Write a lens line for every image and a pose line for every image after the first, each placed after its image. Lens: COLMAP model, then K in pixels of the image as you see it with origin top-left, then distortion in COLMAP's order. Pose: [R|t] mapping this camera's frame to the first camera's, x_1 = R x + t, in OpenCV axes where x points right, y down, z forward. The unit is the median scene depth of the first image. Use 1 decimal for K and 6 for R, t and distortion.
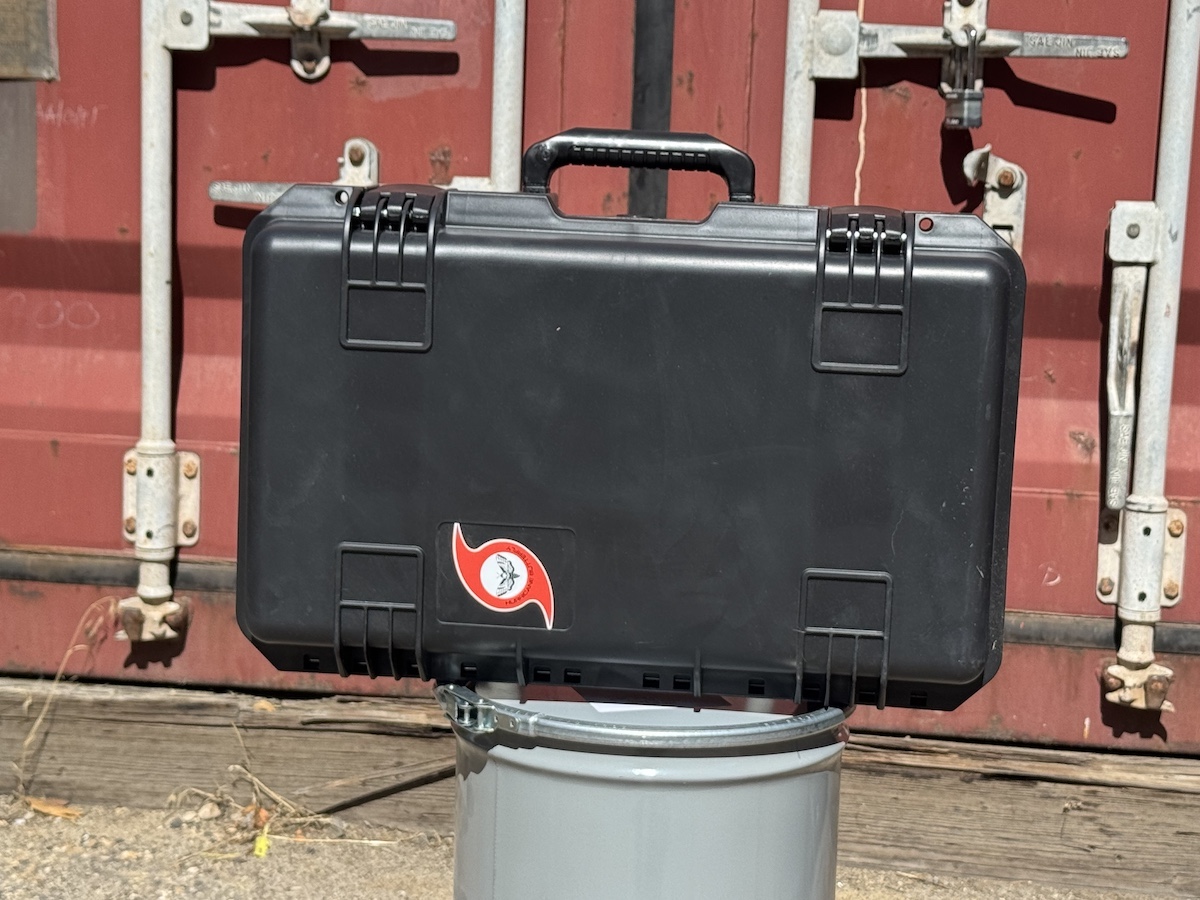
lens RADIAL K [[2420.4, 0, 598.1], [0, 2420.4, 470.0], [0, 0, 1]] dist [0.177198, -0.172362]
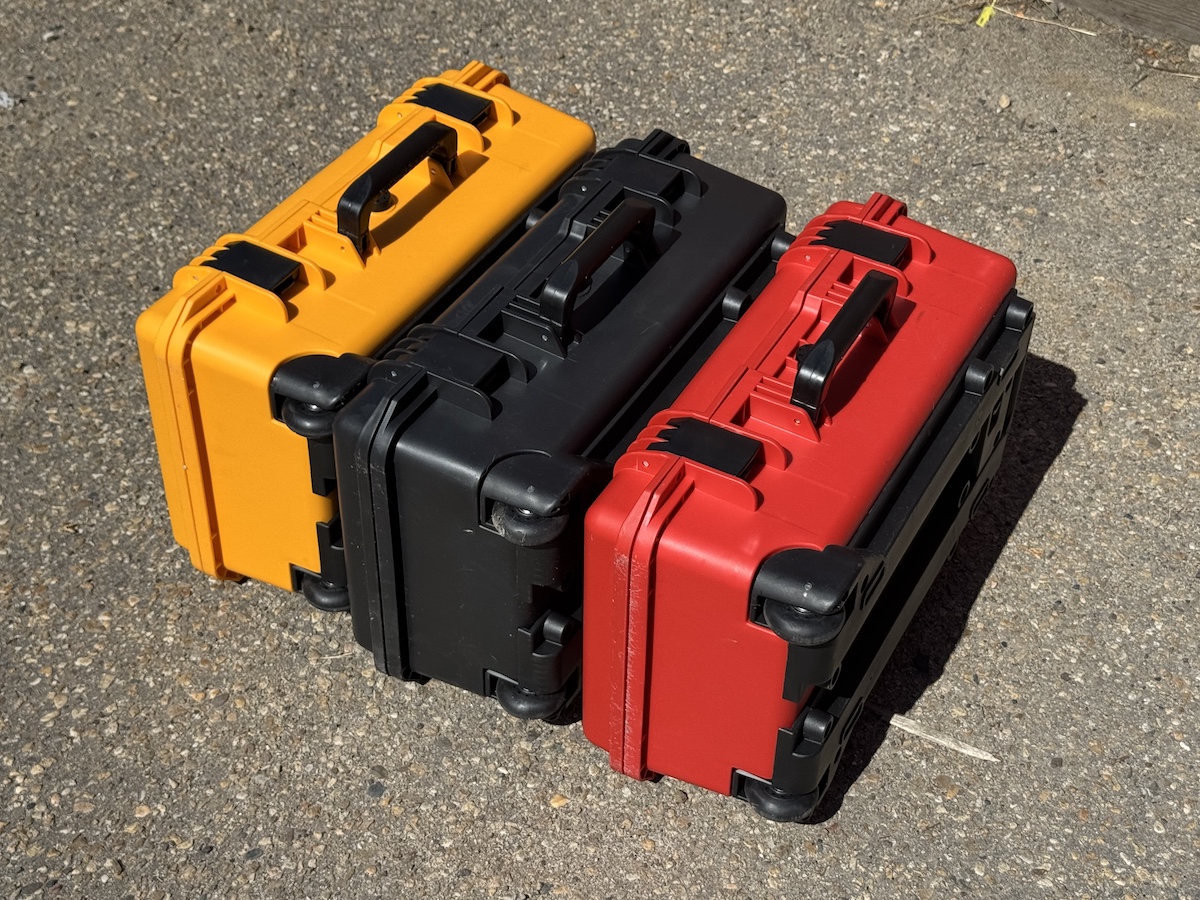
lens RADIAL K [[1862.3, 0, 600.0], [0, 1862.3, 450.0], [0, 0, 1]] dist [0.146832, -0.031830]
pose [[0.865227, 0.317812, -0.387787, 0.137653], [-0.059973, 0.833487, 0.549275, -0.180881], [0.497781, -0.451991, 0.740215, 0.093164]]
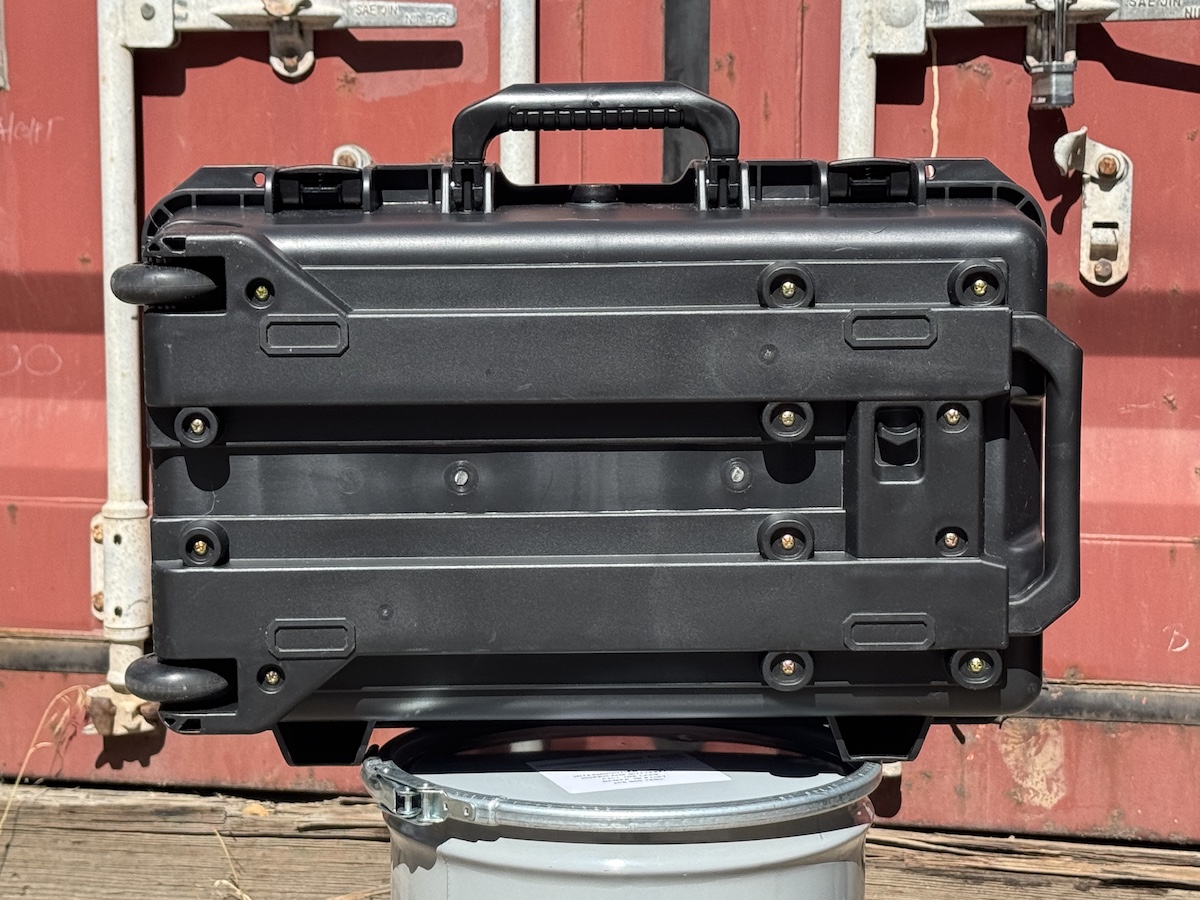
lens RADIAL K [[2679.8, 0, 599.9], [0, 2679.8, 481.5], [0, 0, 1]] dist [0.174961, -0.109854]
pose [[0.997715, -0.020925, -0.064247, 0.049123], [0.018876, 0.999299, -0.032326, 0.015130], [0.064878, 0.031039, 0.997410, 0.061852]]
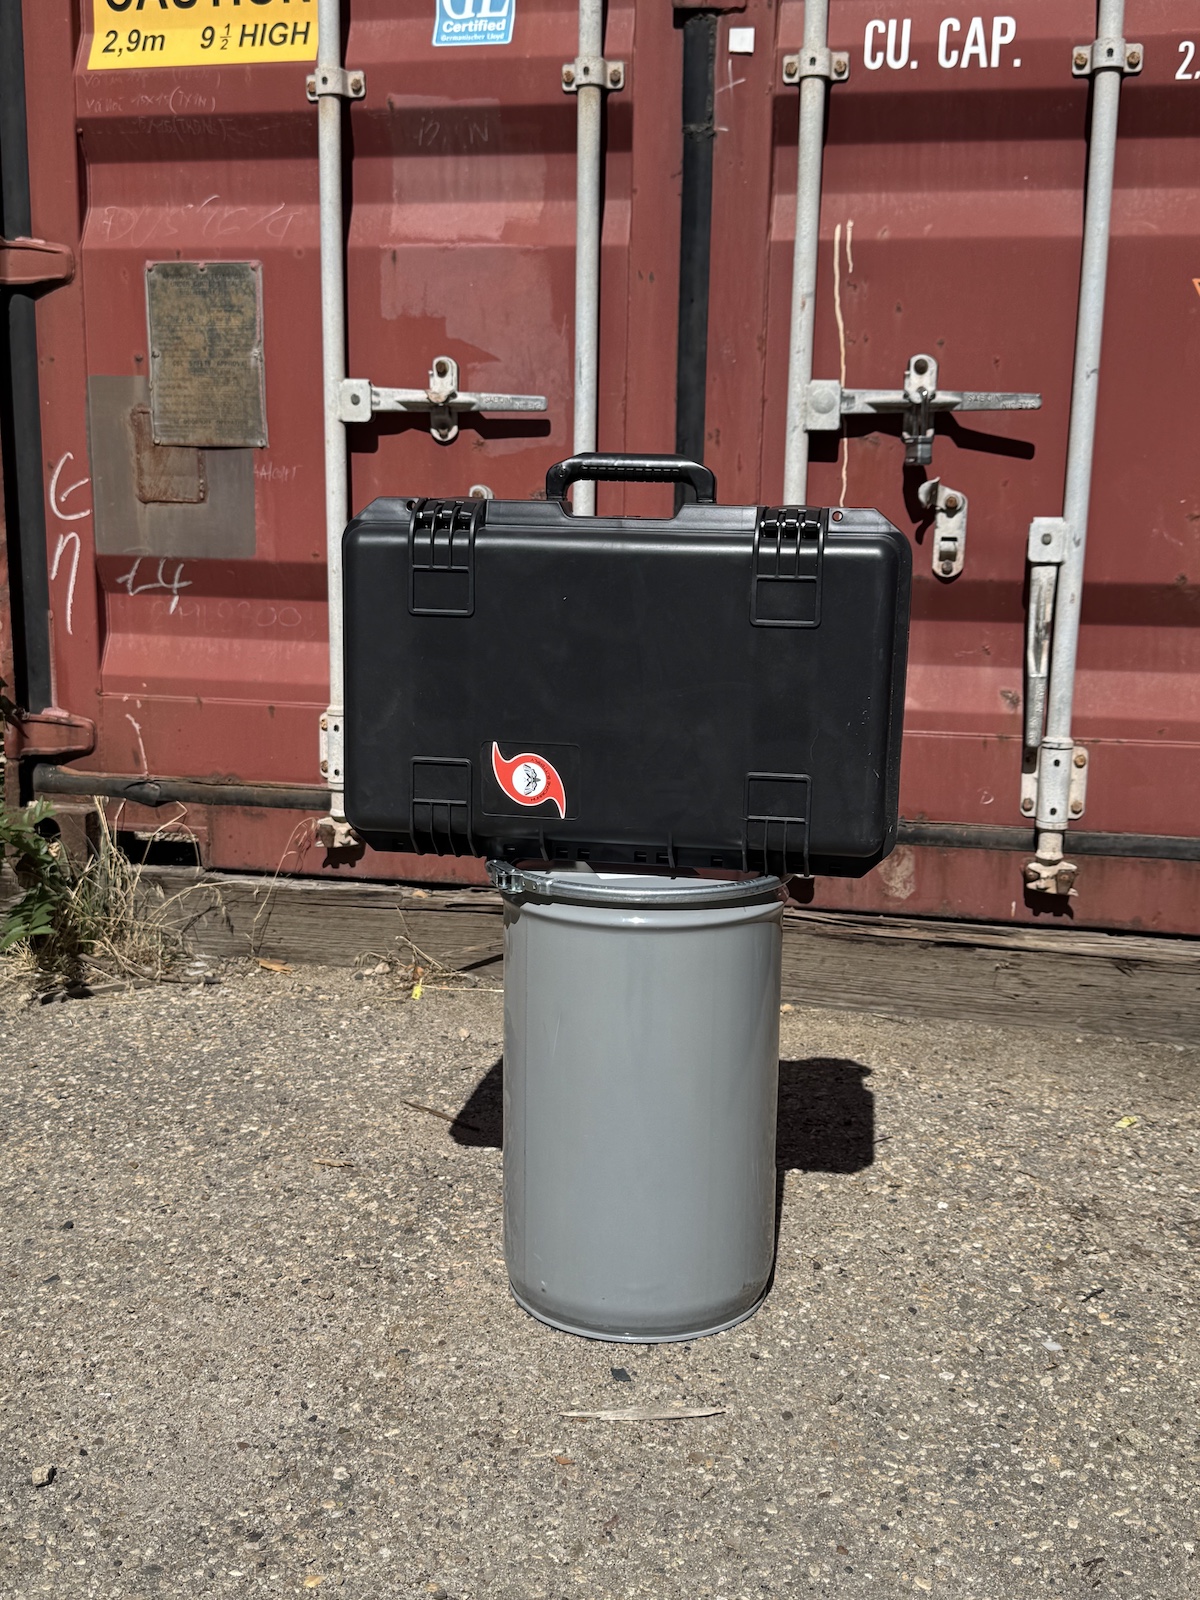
lens RADIAL K [[1723.3, 0, 591.3], [0, 1723.3, 809.0], [0, 0, 1]] dist [0.226708, -0.552892]
pose [[0.996654, -0.004588, -0.081606, 0.045502], [0.007224, 0.999460, 0.032045, 0.017271], [0.081415, -0.032527, 0.996149, 0.014069]]
